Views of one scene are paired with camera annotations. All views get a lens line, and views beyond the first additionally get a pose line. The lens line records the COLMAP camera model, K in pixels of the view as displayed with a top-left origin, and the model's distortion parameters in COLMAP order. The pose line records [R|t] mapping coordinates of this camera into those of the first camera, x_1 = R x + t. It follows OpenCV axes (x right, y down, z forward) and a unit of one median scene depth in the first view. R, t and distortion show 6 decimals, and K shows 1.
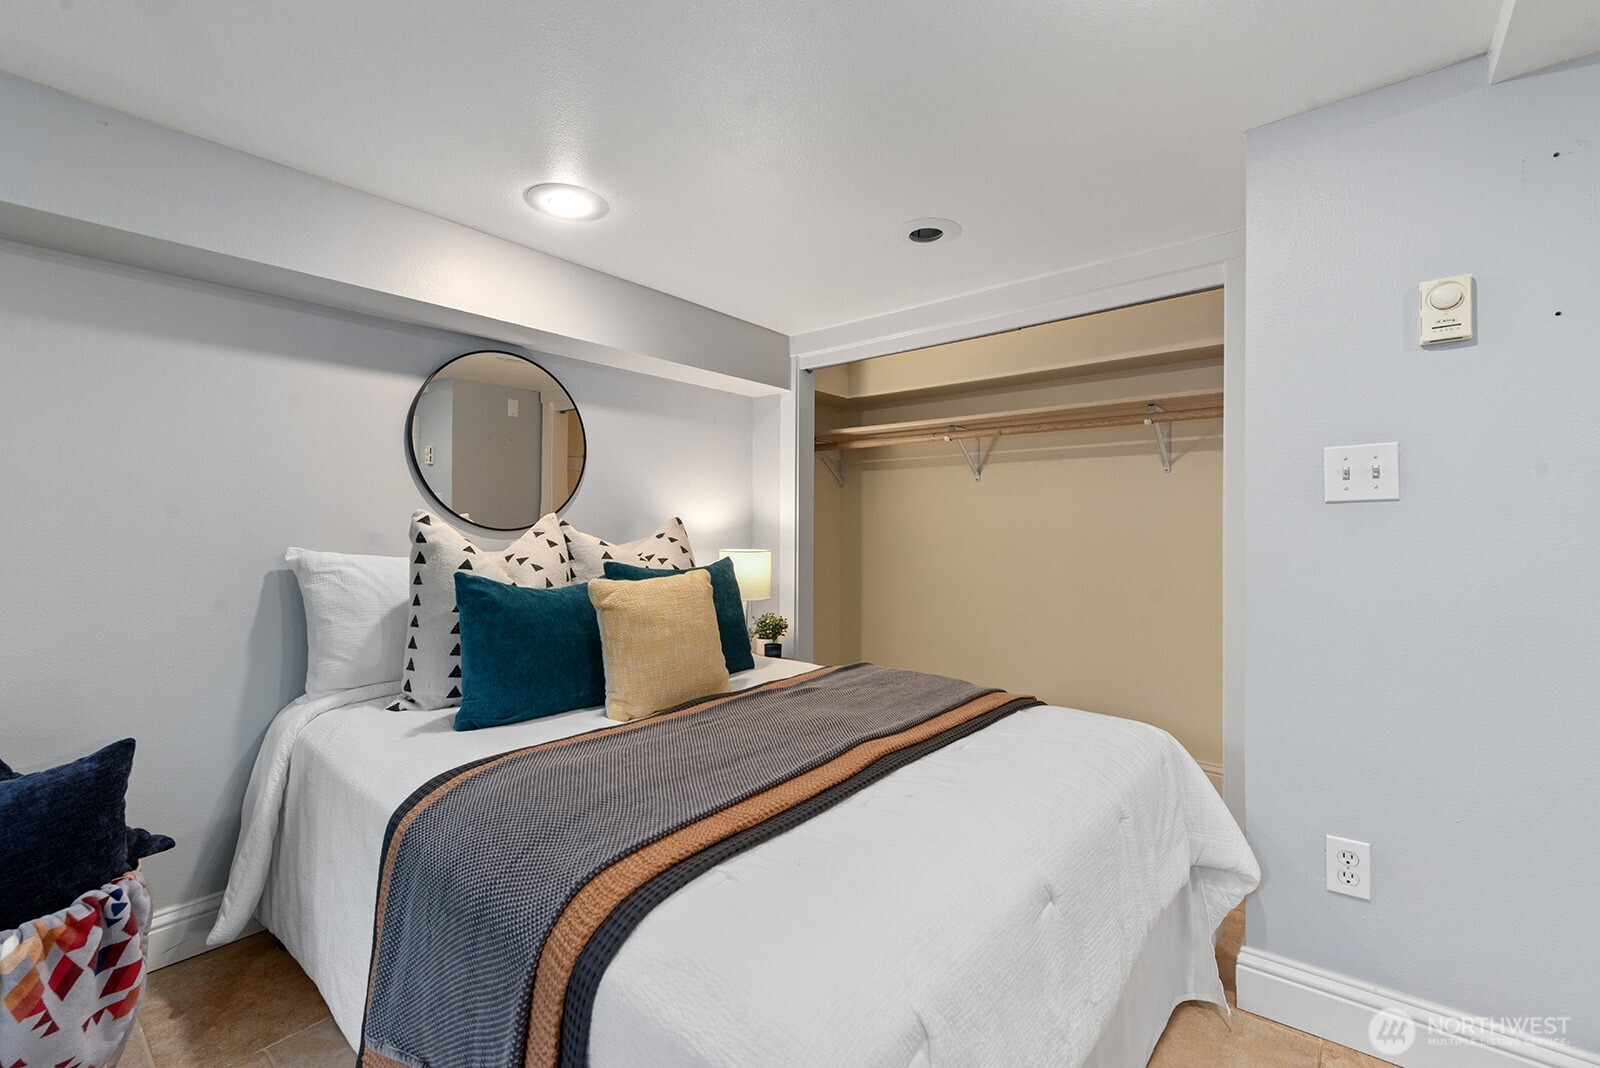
lens RADIAL K [[710.7, 0, 805.4], [0, 710.7, 530.5], [0, 0, 1]] dist [0.002187, -0.000023]
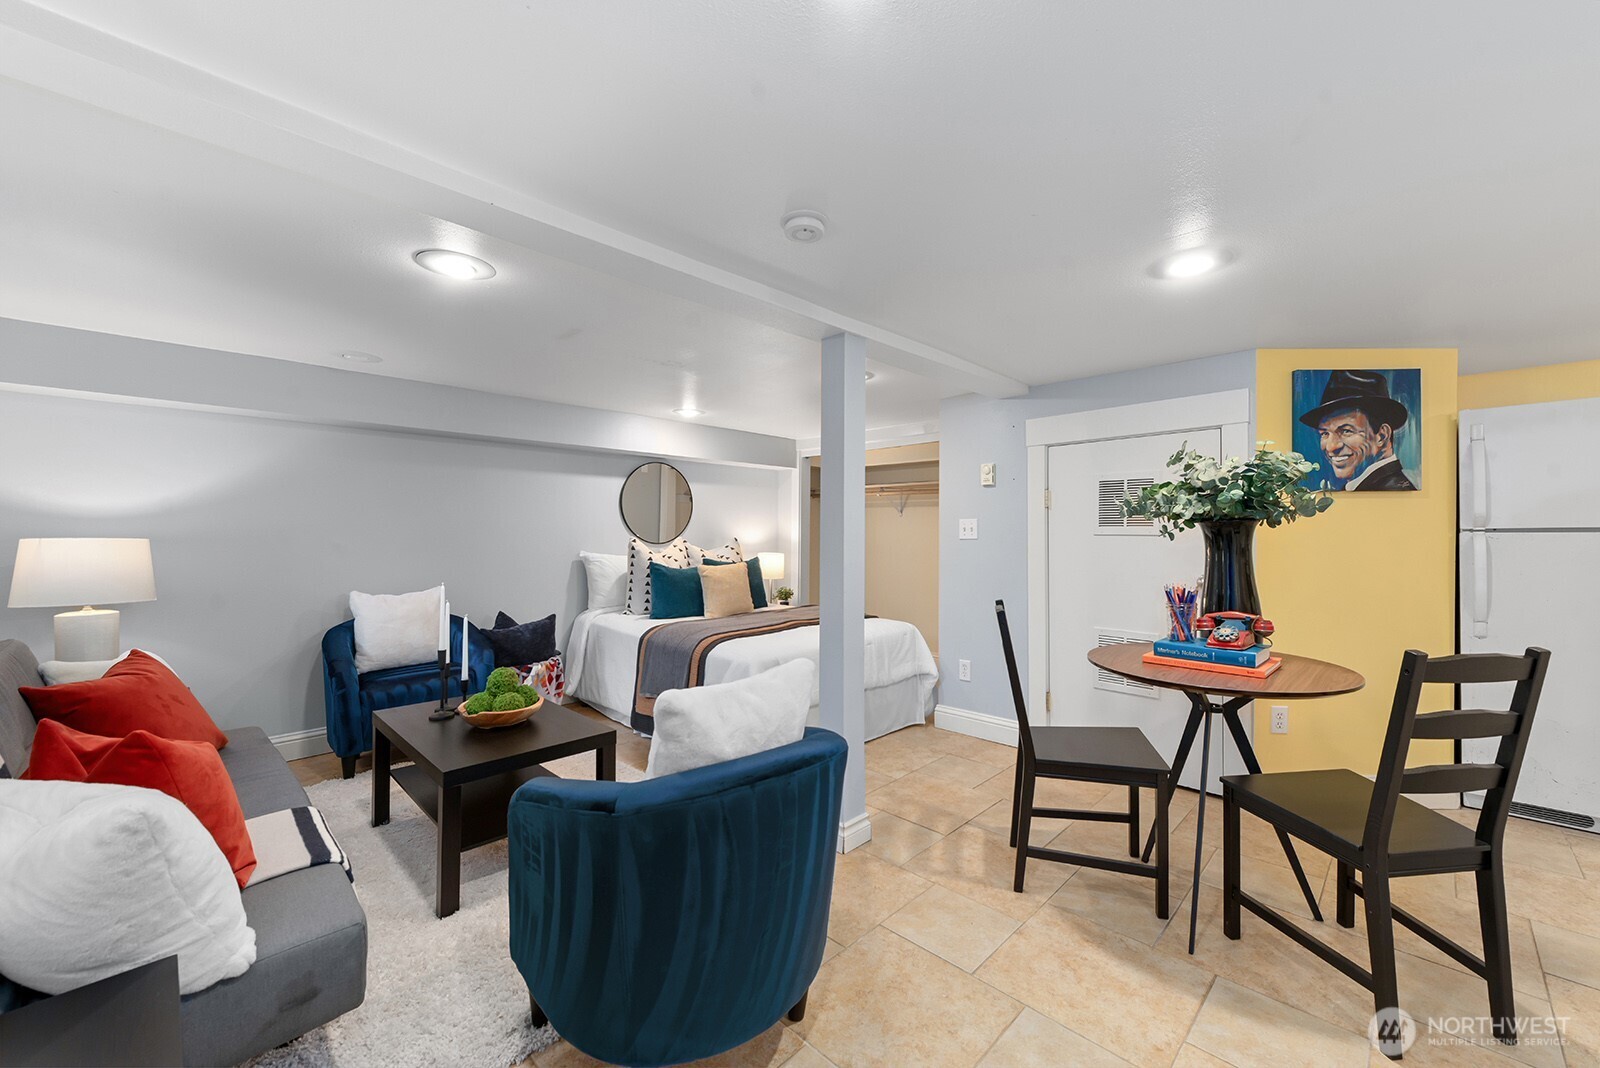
lens RADIAL K [[636.3, 0, 763.8], [0, 636.3, 546.2], [0, 0, 1]] dist [-0.001882, -0.000324]
pose [[0.987260, 0.007904, -0.158920, 0.270478], [-0.004748, 0.999784, 0.020233, -0.042840], [0.159046, -0.019220, 0.987084, -1.127355]]
